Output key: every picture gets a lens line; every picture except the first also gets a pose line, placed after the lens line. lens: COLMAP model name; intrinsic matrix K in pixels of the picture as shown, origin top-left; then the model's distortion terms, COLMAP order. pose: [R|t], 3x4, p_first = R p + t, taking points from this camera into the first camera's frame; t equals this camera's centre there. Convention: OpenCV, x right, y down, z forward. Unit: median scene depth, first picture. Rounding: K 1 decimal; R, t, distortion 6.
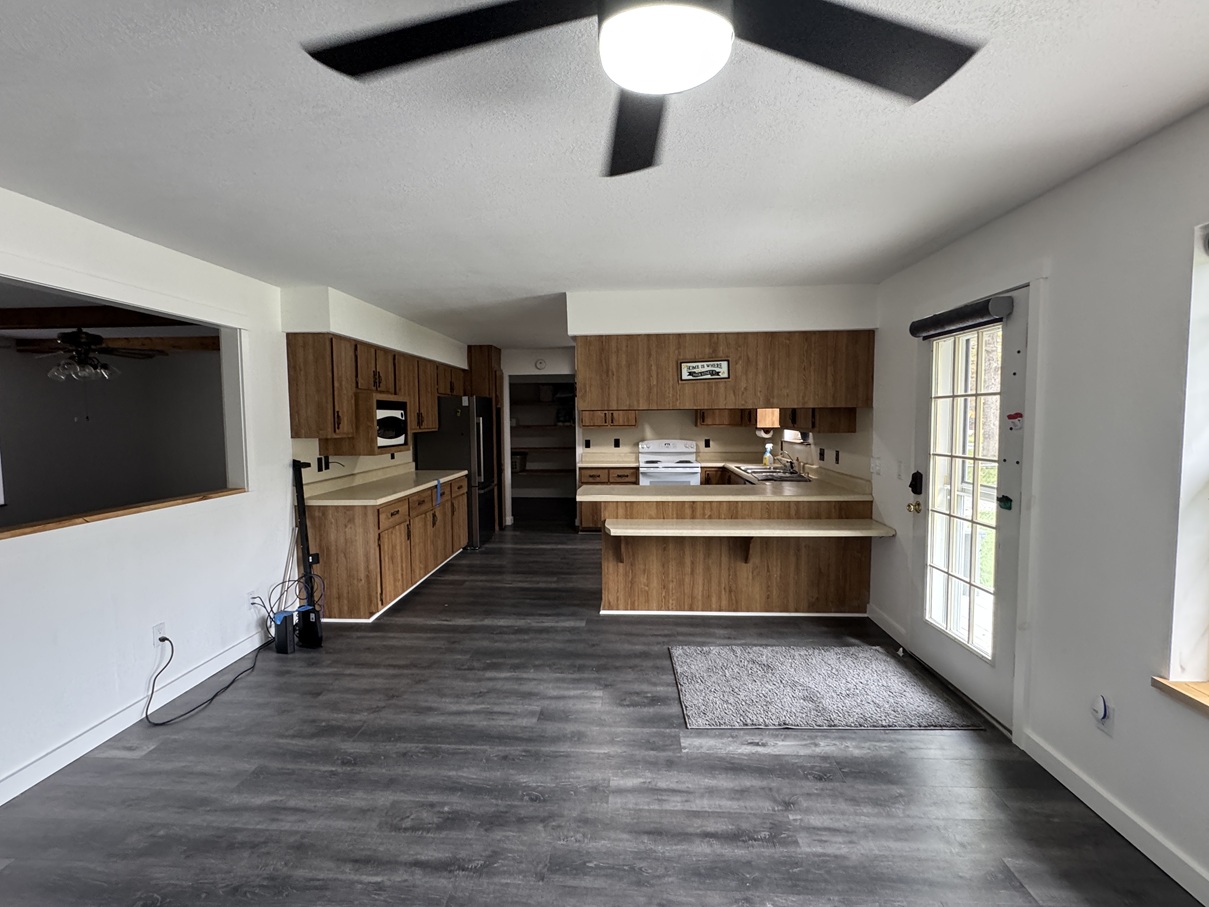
lens RADIAL K [[544.5, 0, 599.7], [0, 544.5, 451.0], [0, 0, 1]] dist [-0.002665, 0.000277]
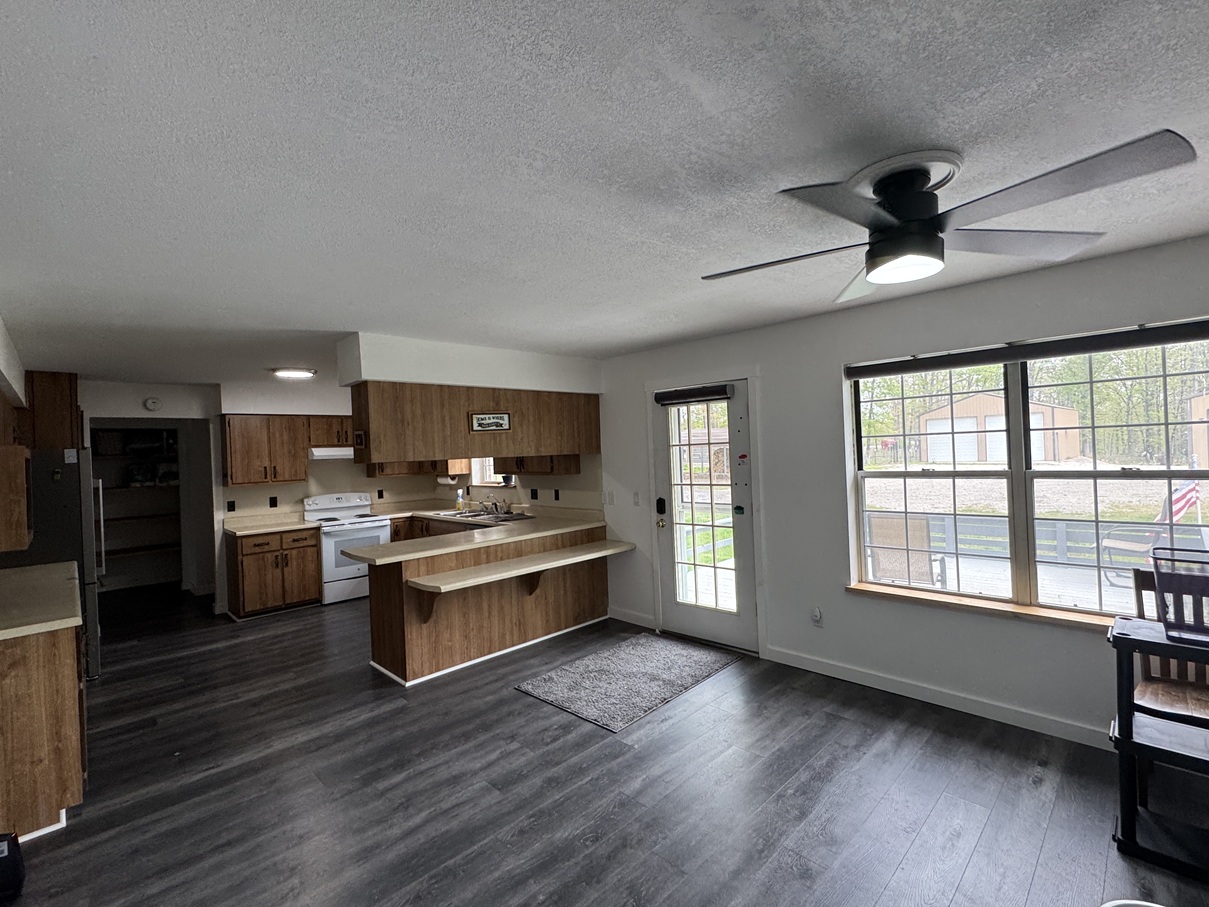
lens RADIAL K [[544.5, 0, 600.2], [0, 544.5, 454.7], [0, 0, 1]] dist [-0.002665, 0.000277]
pose [[0.673123, -0.021291, 0.739224, -0.456965], [0.079523, 0.995873, -0.043730, -0.019936], [-0.735243, 0.088221, 0.672038, 0.127562]]
